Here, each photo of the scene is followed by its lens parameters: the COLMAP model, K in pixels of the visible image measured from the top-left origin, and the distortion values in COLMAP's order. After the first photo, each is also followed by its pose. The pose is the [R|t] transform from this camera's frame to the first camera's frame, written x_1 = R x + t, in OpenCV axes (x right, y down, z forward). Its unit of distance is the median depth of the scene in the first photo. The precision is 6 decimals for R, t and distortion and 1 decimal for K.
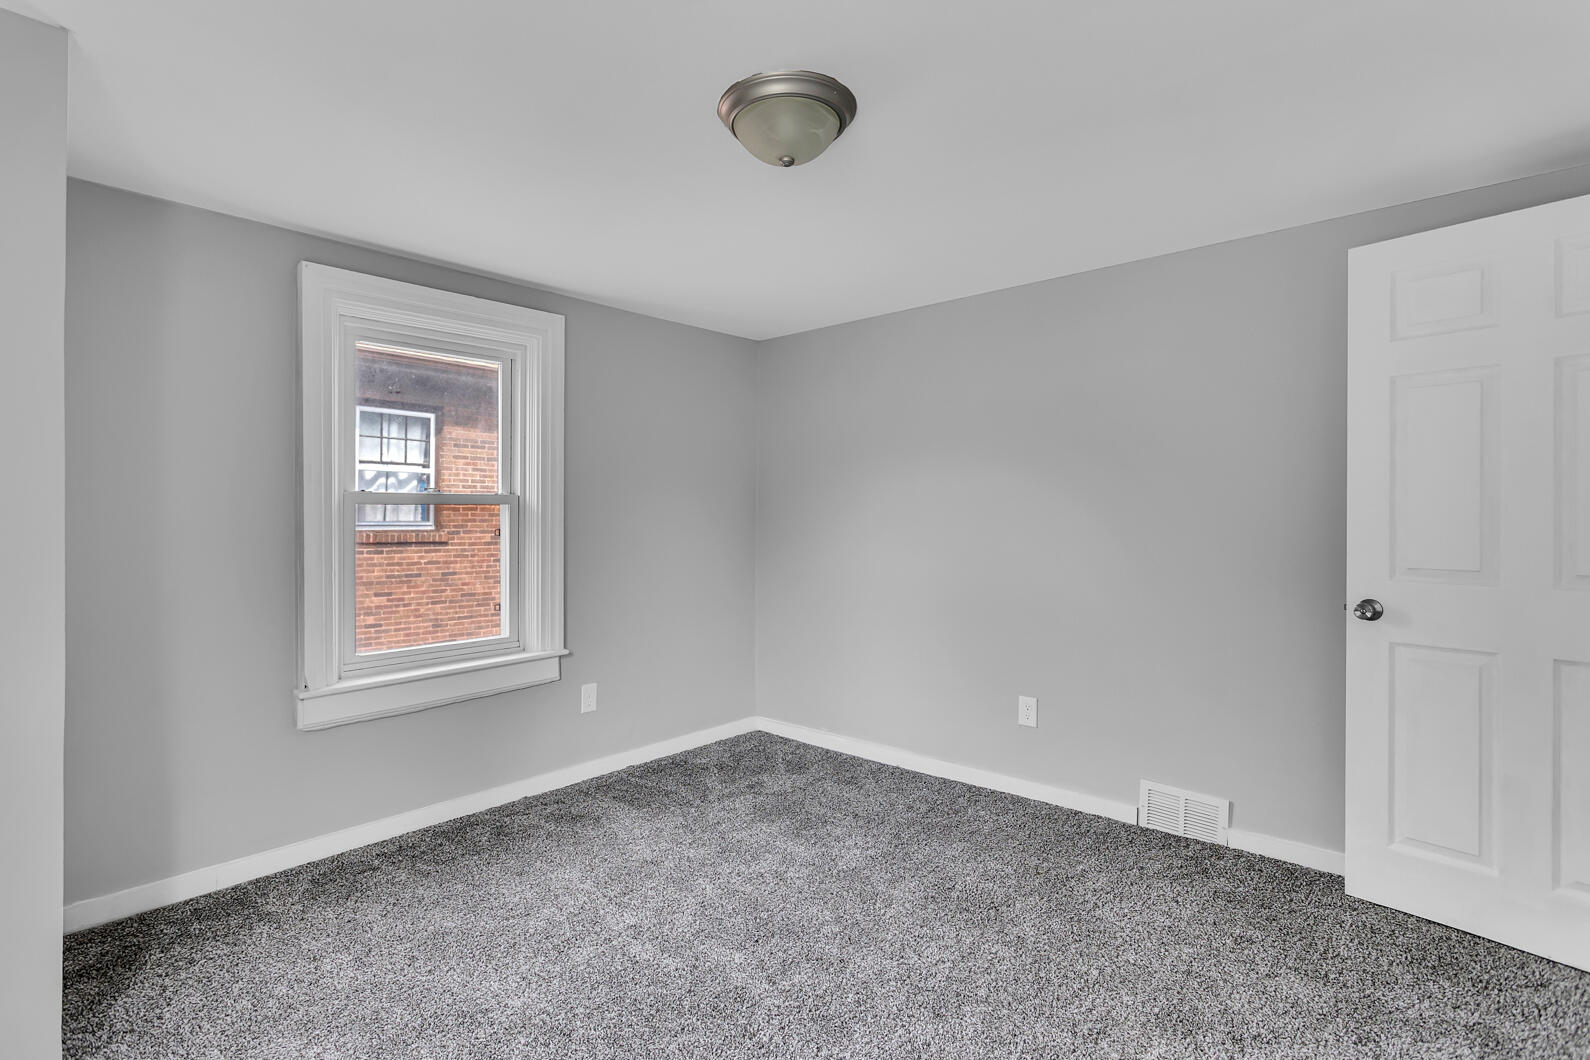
lens RADIAL K [[752.8, 0, 793.4], [0, 752.8, 511.8], [0, 0, 1]] dist [-0.000499, 0.000426]
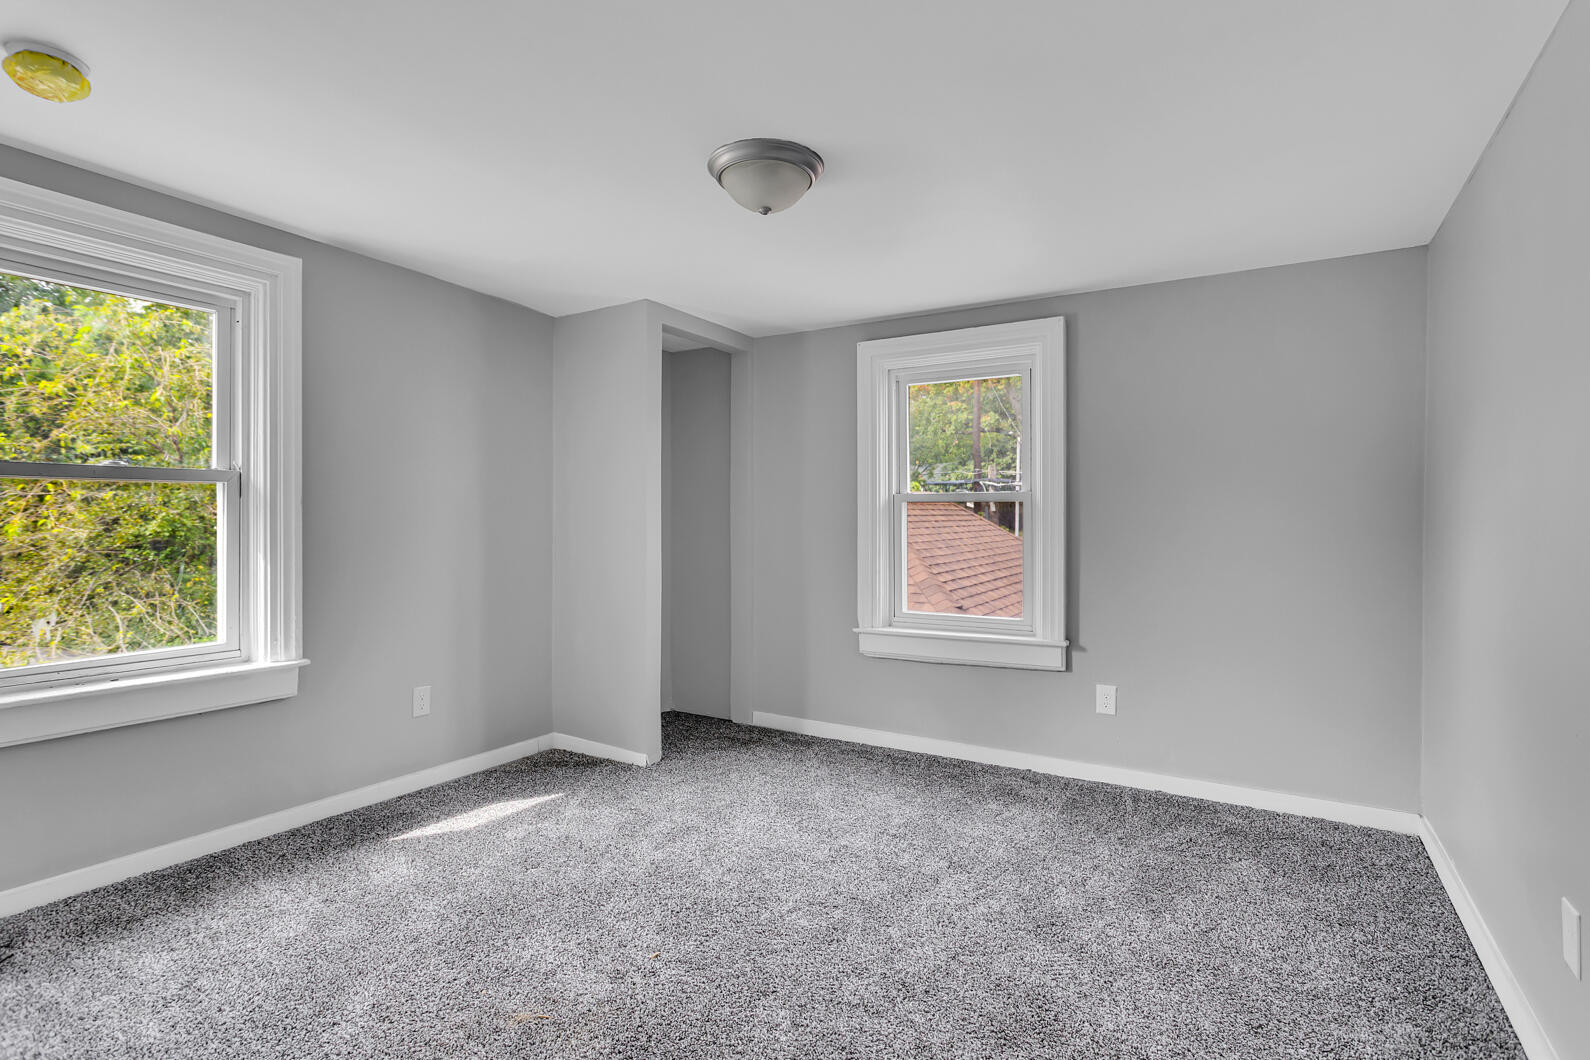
lens RADIAL K [[752.8, 0, 793.4], [0, 752.8, 511.8], [0, 0, 1]] dist [-0.000499, 0.000426]
pose [[0.222684, -0.006100, -0.974872, 0.654413], [0.003851, 0.999978, -0.005377, 0.011566], [0.974883, -0.002556, 0.222703, 0.444886]]
